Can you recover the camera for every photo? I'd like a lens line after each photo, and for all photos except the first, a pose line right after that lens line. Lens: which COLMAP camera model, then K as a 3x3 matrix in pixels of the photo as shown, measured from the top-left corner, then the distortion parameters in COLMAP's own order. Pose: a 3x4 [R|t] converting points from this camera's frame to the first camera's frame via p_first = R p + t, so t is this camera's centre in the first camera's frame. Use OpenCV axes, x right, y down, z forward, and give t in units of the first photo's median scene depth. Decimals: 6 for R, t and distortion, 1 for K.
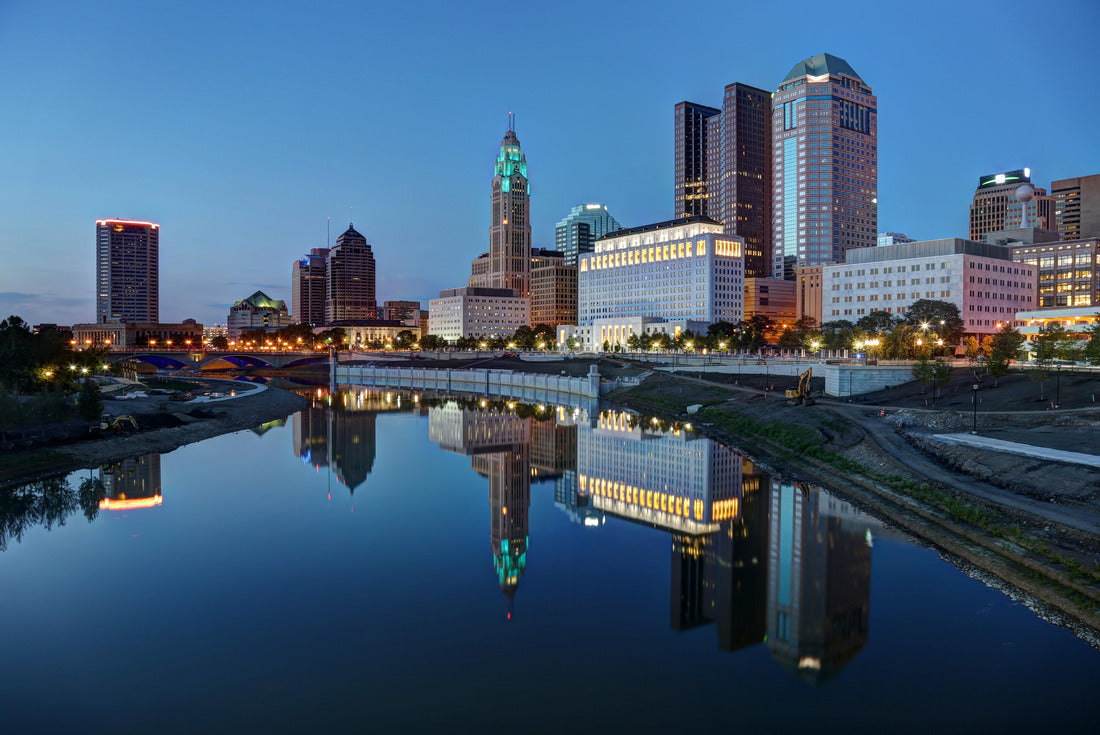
lens RADIAL K [[790.2, 0, 550.0], [0, 790.2, 367.5], [0, 0, 1]] dist [-0.066450, 0.001063]
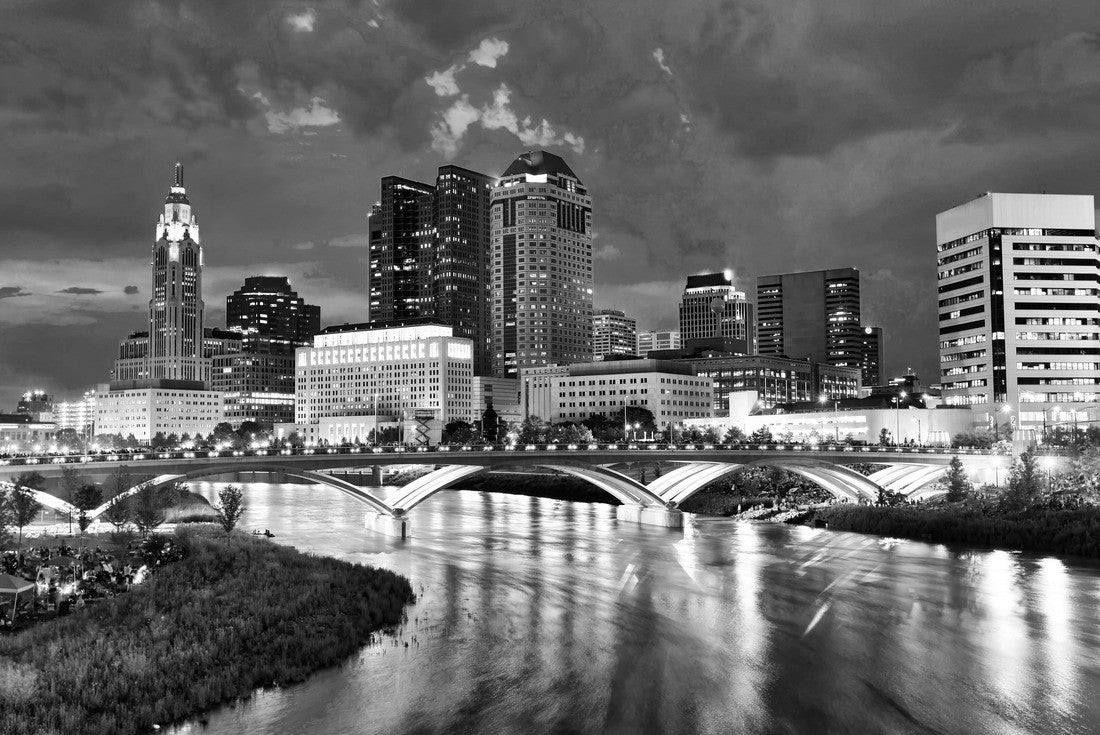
lens RADIAL K [[1173.5, 0, 550.0], [0, 1173.5, 367.5], [0, 0, 1]] dist [-0.072835, 0.002083]
pose [[0.935899, 0.014882, 0.351953, -0.207097], [0.018377, 0.995684, -0.090969, 0.014655], [-0.351788, 0.091606, 0.931587, -0.488009]]
